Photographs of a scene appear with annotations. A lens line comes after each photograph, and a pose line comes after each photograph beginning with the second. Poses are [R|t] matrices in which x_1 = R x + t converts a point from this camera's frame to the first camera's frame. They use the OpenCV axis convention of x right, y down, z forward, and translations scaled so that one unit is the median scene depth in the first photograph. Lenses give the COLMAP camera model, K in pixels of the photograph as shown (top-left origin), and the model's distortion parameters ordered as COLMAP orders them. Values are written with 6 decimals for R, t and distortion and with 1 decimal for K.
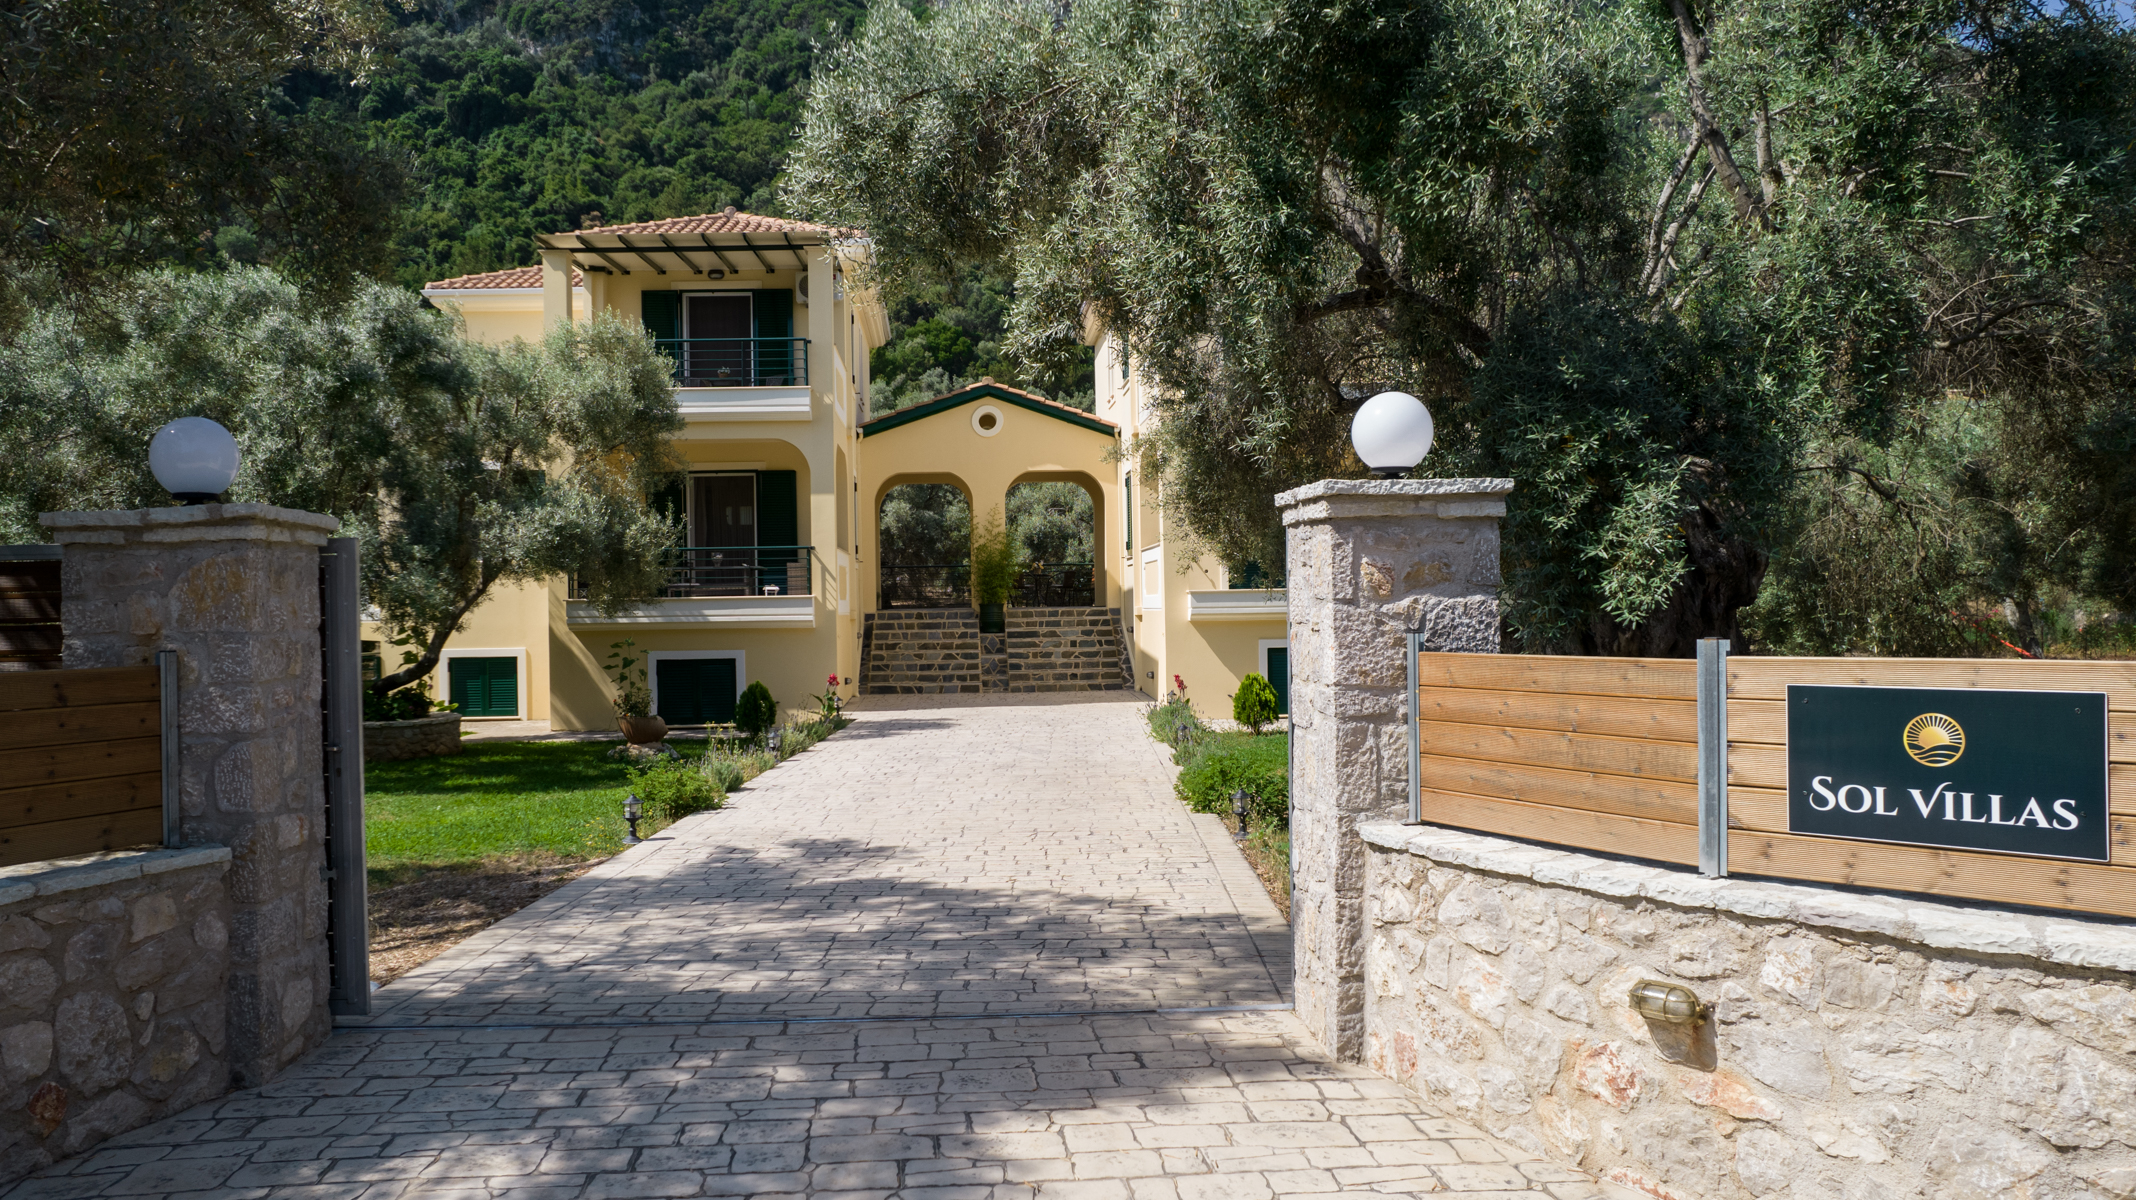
lens RADIAL K [[1488.5, 0, 1009.8], [0, 1488.5, 595.2], [0, 0, 1]] dist [-0.047742, 0.036851]
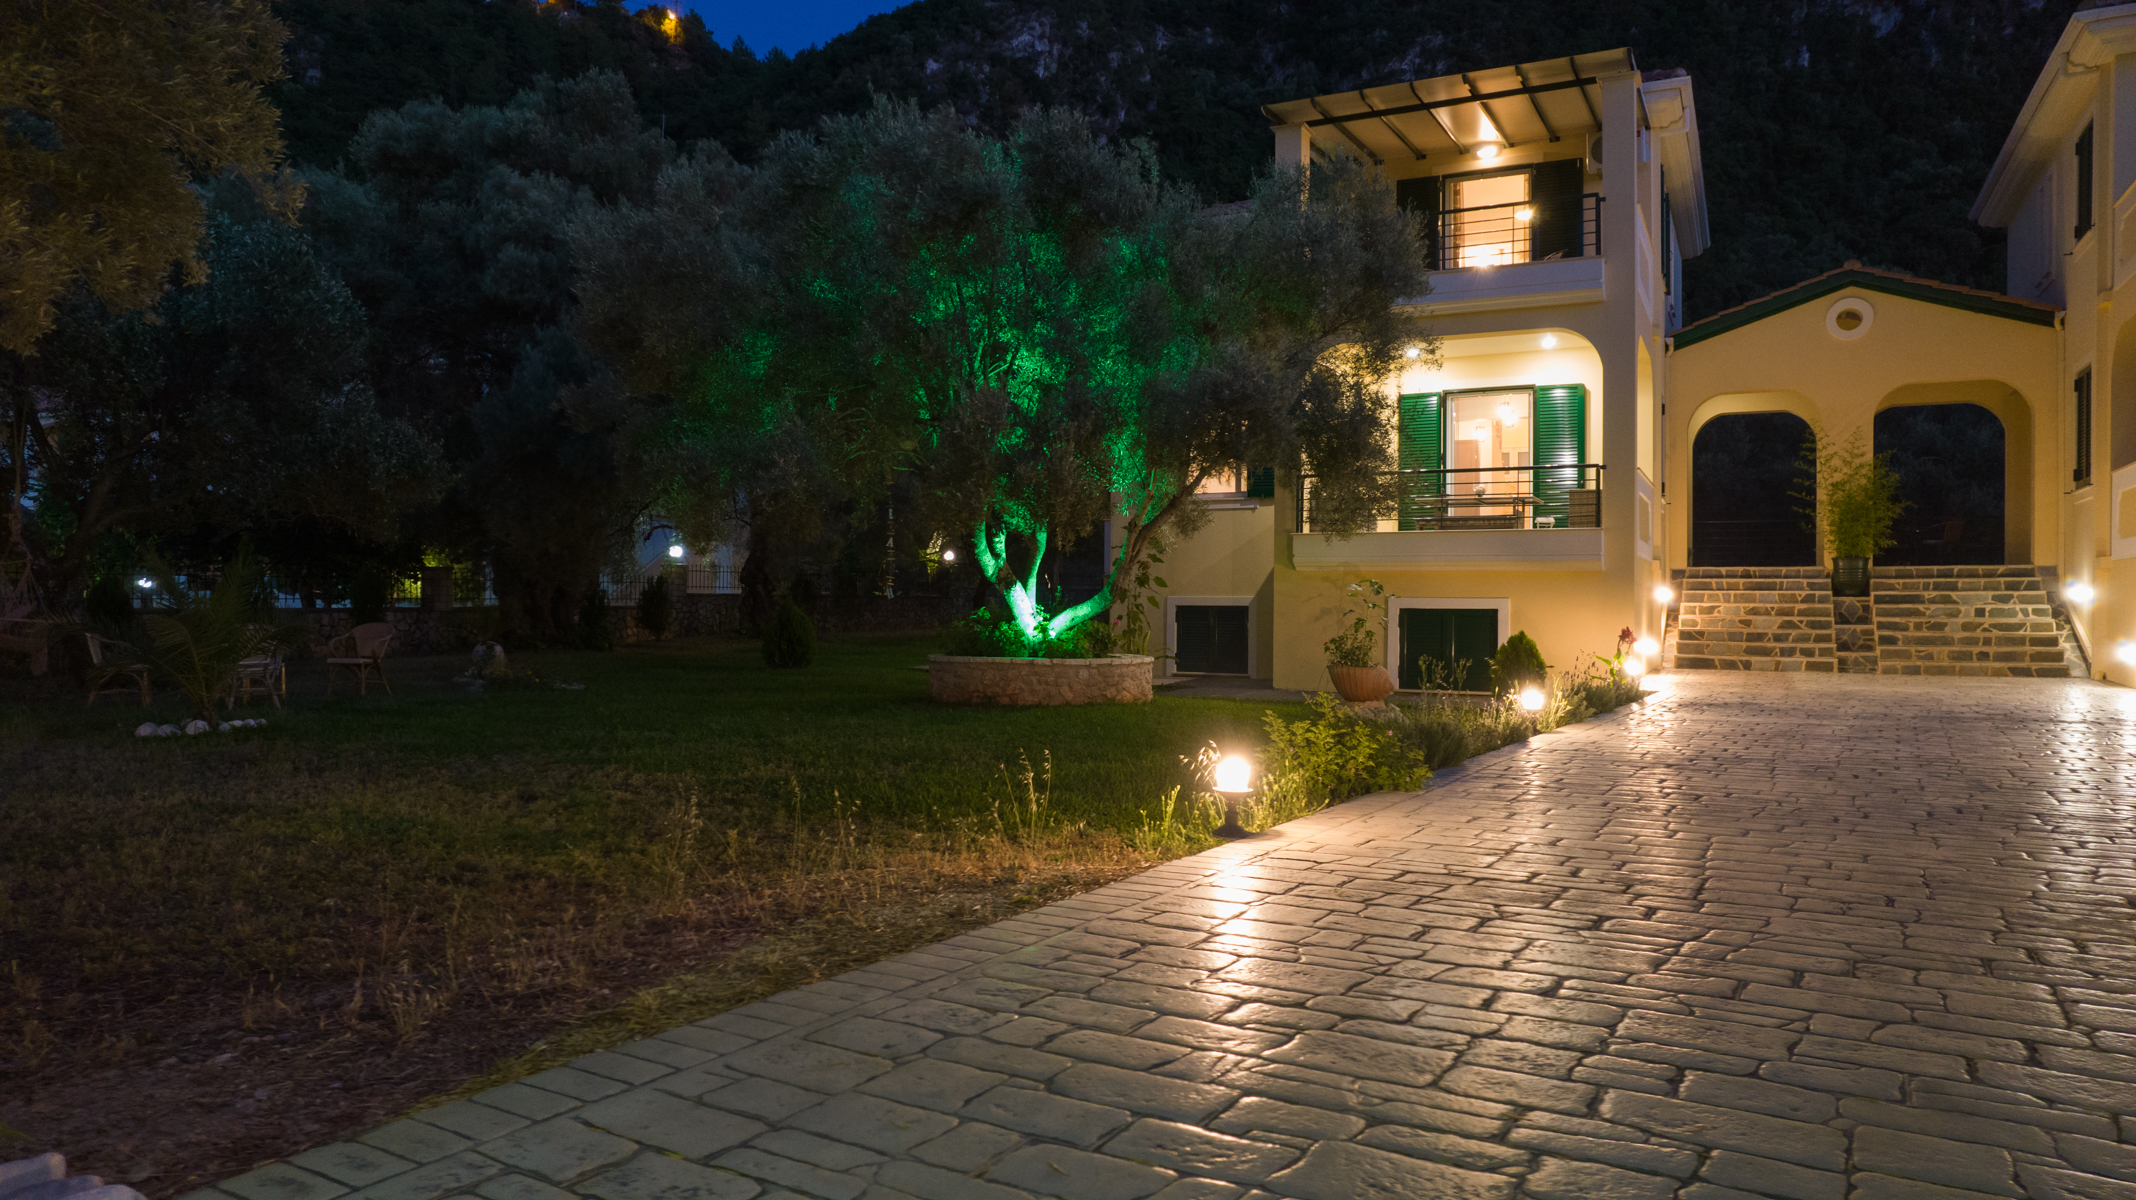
lens RADIAL K [[1385.9, 0, 1072.4], [0, 1385.9, 599.9], [0, 0, 1]] dist [-0.045000, 0.037465]
pose [[0.876644, 0.021135, -0.480674, -0.025274], [-0.019654, 0.999774, 0.008113, 0.030650], [0.480737, 0.002335, 0.876862, 0.209581]]
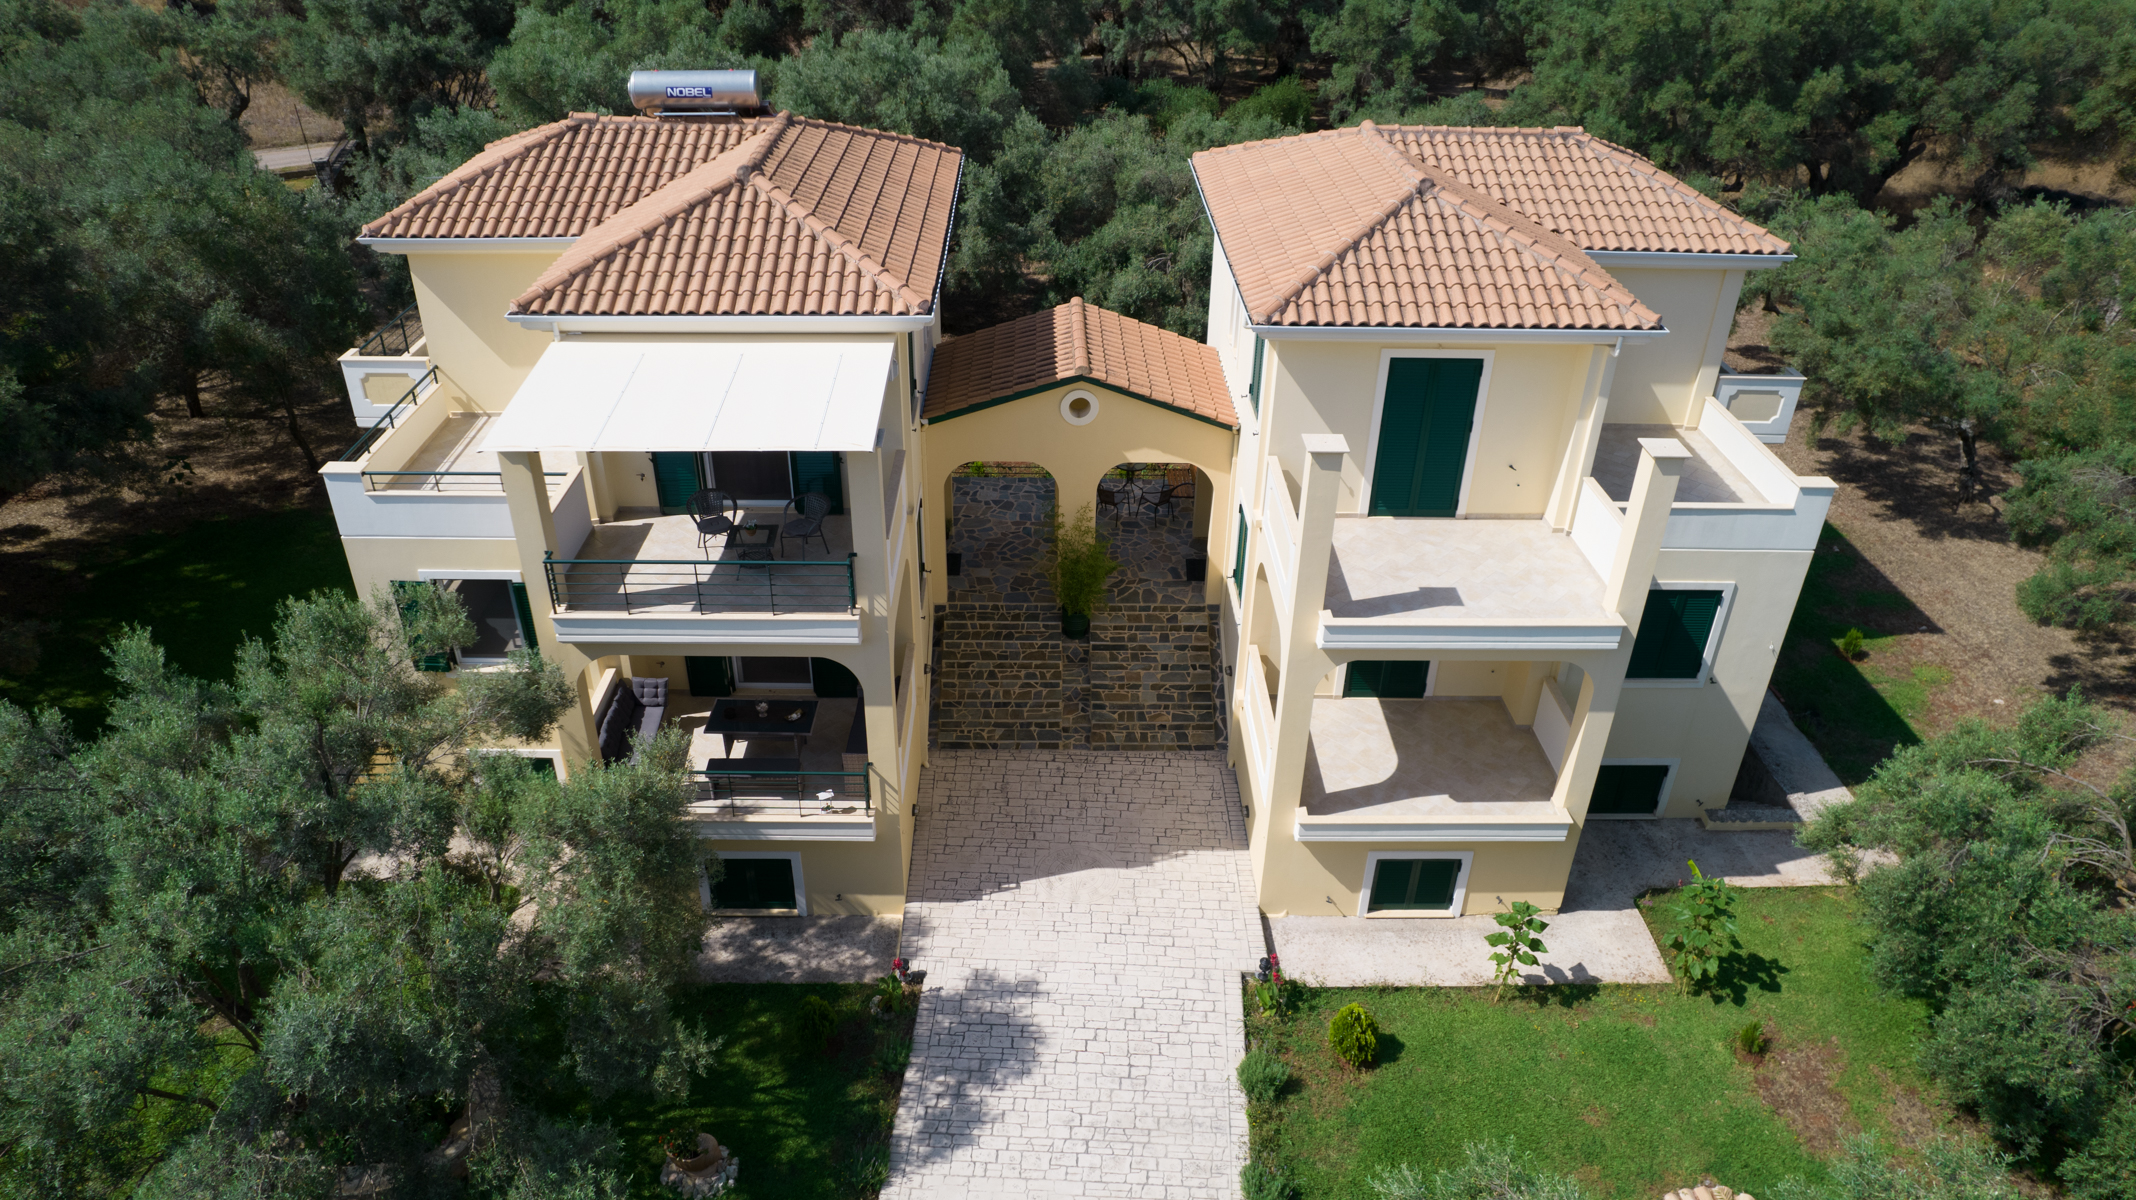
lens RADIAL K [[1385.9, 0, 1074.1], [0, 1385.9, 611.8], [0, 0, 1]] dist [-0.045000, 0.037465]
pose [[0.999517, 0.030846, -0.003862, -0.010771], [-0.024469, 0.857267, 0.514290, -0.446474], [0.019175, -0.513947, 0.857608, 0.301951]]
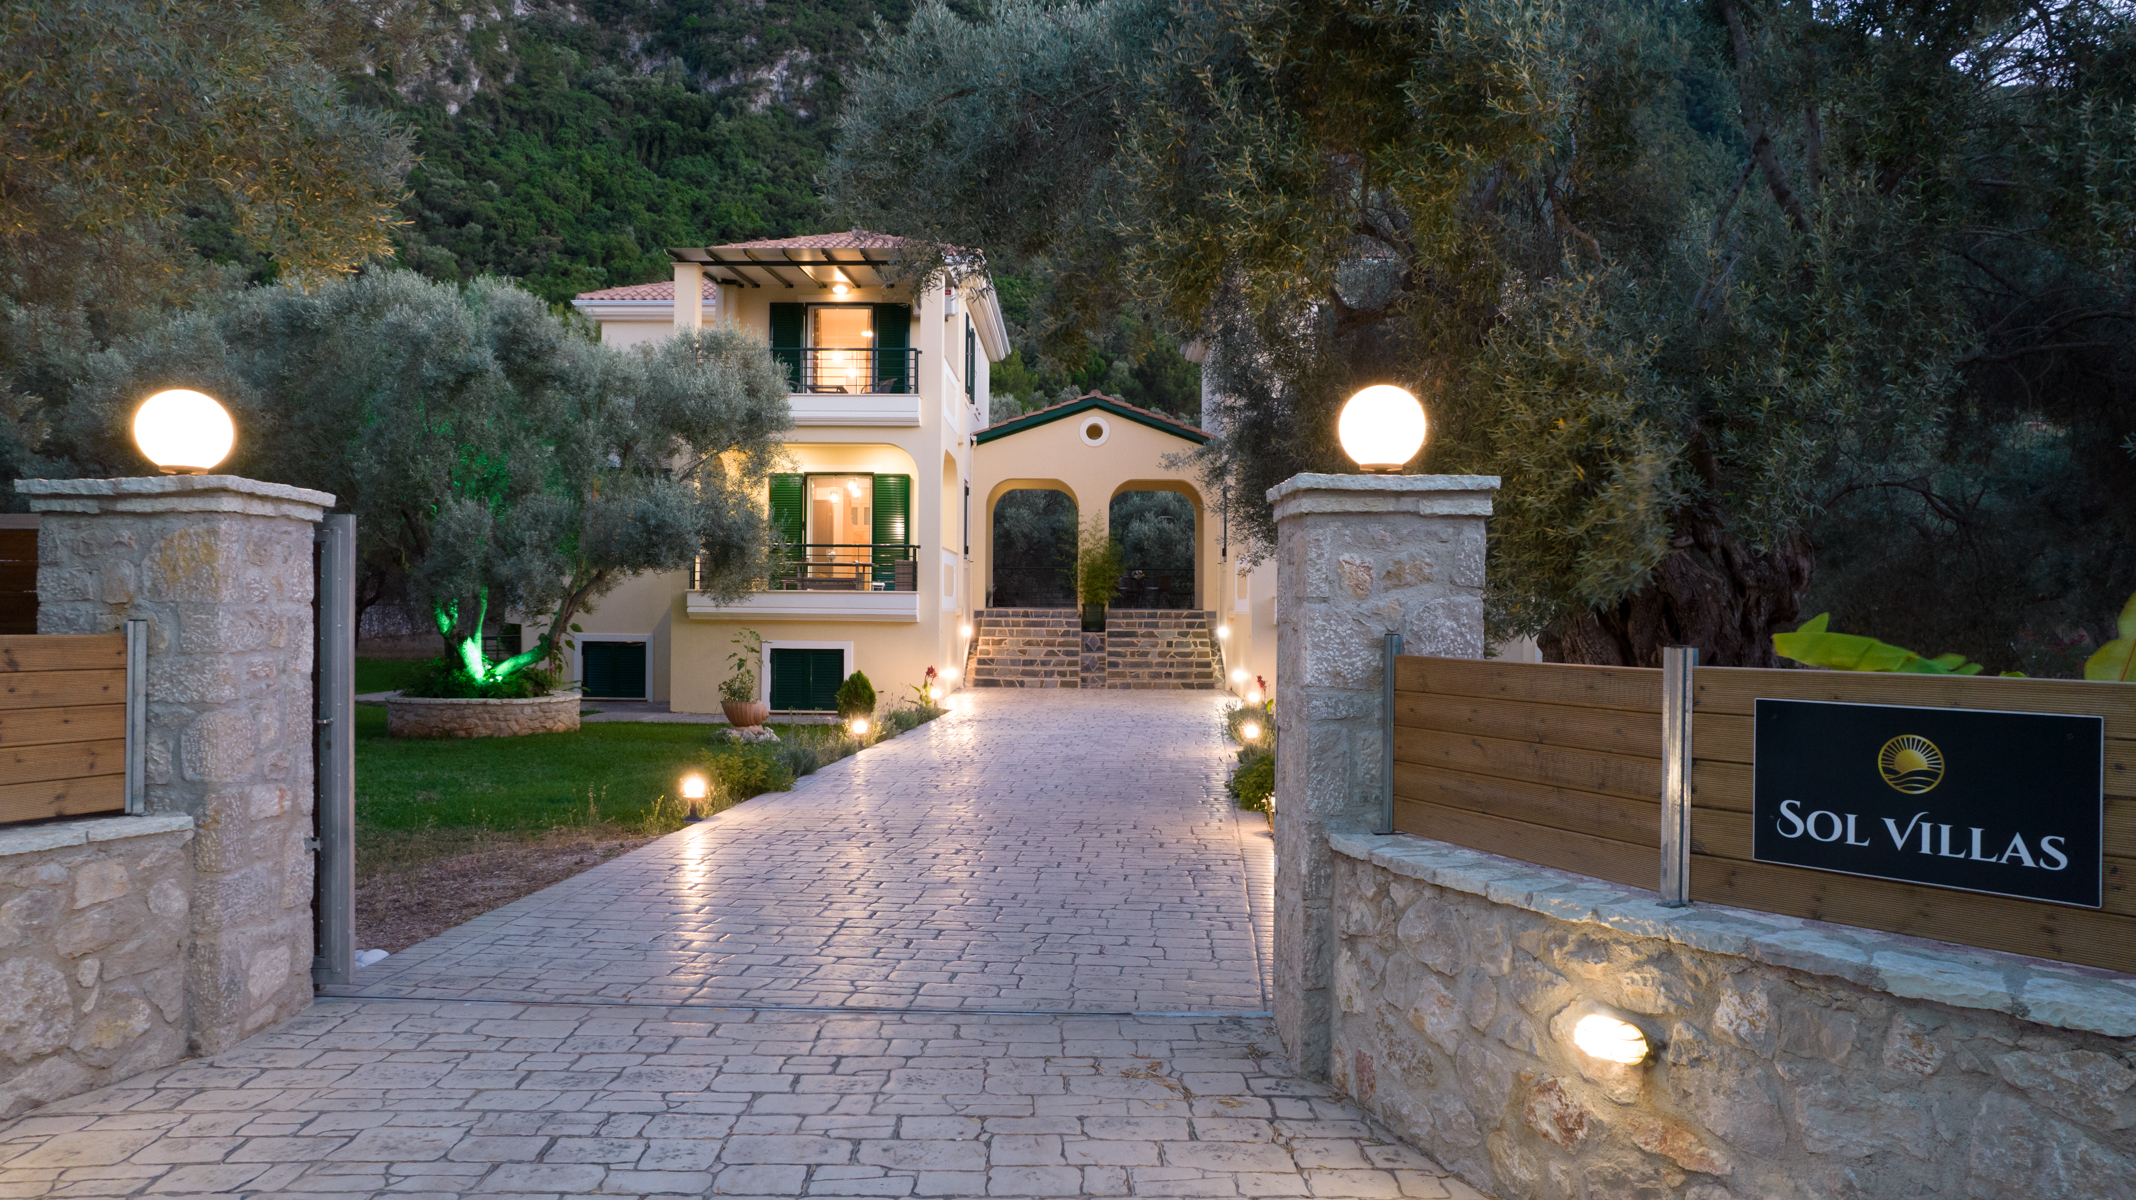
lens RADIAL K [[1385.9, 0, 1062.4], [0, 1385.9, 596.7], [0, 0, 1]] dist [-0.045000, 0.037465]
pose [[0.998158, 0.024824, -0.055359, 0.021223], [-0.024881, 0.999690, -0.000341, 0.001271], [0.055333, 0.001718, 0.998466, 0.018435]]
